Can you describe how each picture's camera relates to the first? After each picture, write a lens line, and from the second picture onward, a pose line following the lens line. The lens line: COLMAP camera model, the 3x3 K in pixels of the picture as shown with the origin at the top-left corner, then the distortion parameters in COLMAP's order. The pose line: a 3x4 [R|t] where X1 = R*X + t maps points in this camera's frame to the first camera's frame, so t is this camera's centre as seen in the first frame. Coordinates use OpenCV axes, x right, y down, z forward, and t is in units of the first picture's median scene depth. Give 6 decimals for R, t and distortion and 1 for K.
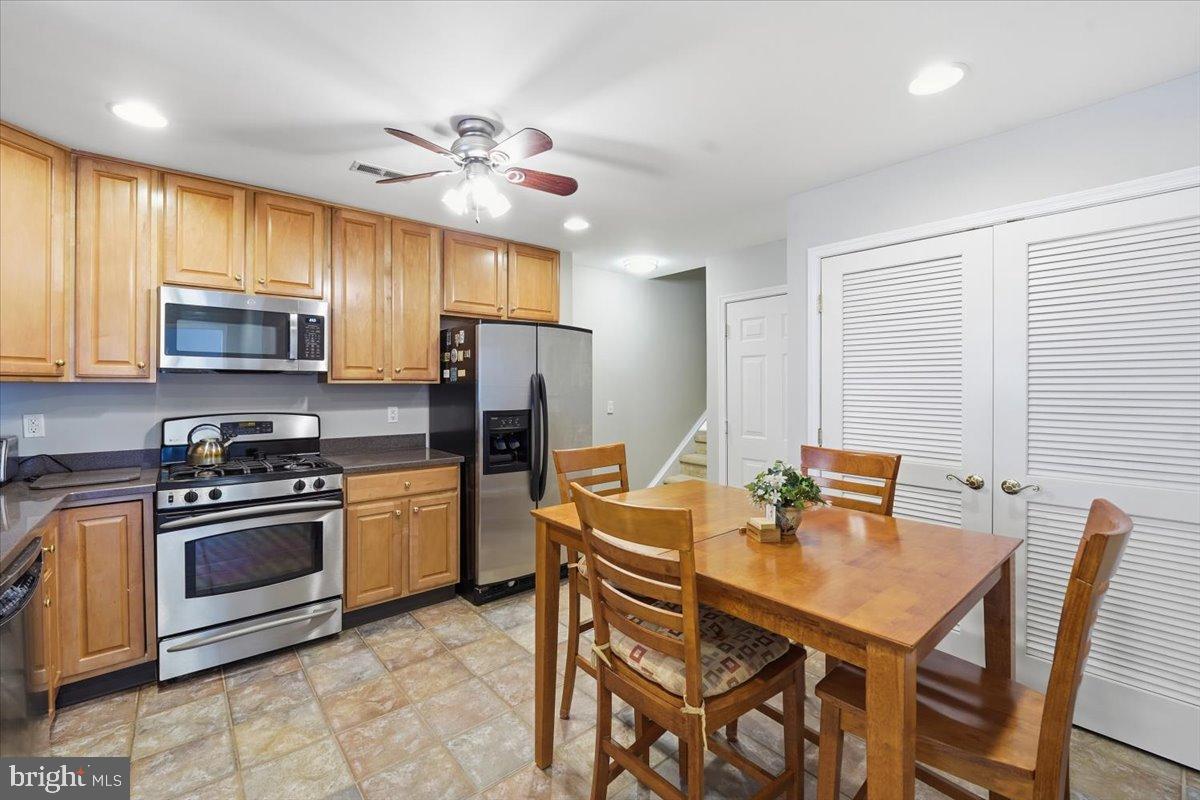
lens RADIAL K [[502.3, 0, 593.0], [0, 502.3, 386.8], [0, 0, 1]] dist [-0.002973, -0.000539]
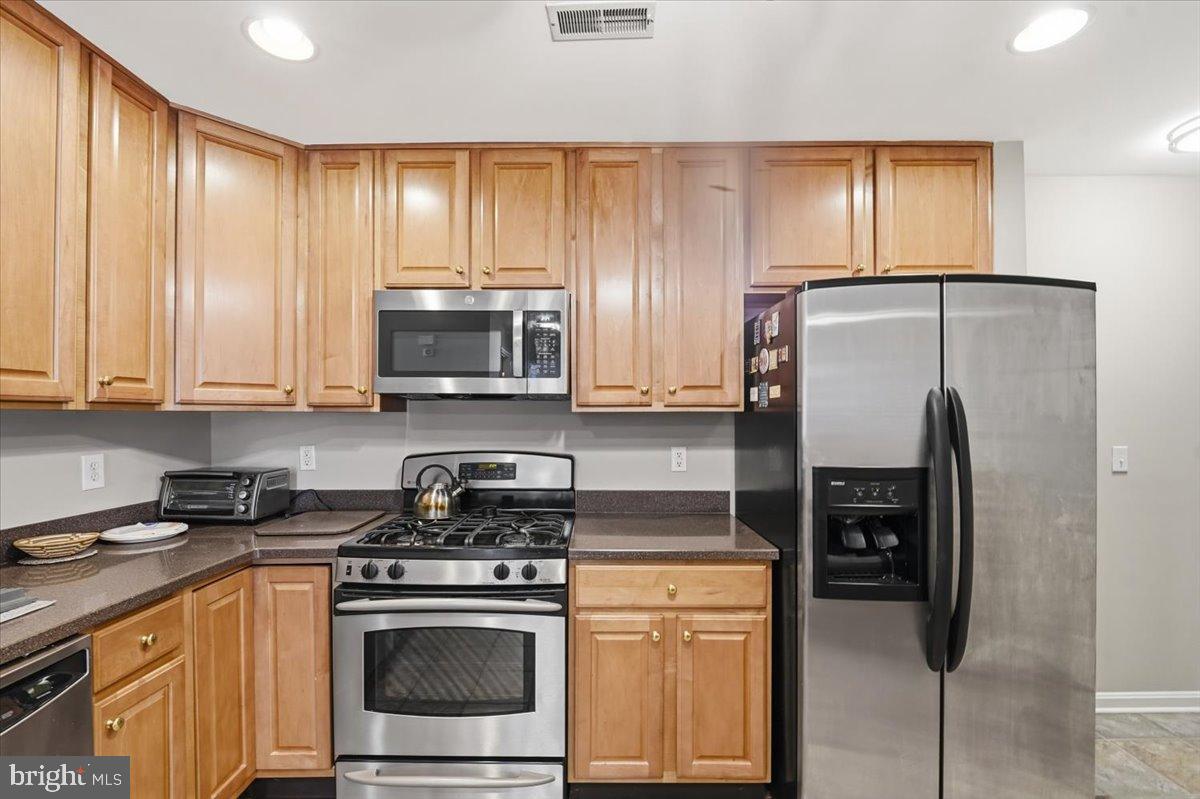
lens RADIAL K [[509.1, 0, 599.7], [0, 509.1, 412.9], [0, 0, 1]] dist [-0.012069, -0.000700]
pose [[0.769056, -0.003007, -0.639174, -0.062953], [0.000385, 0.999991, -0.004240, -0.002779], [0.639181, 0.003015, 0.769050, 0.495265]]
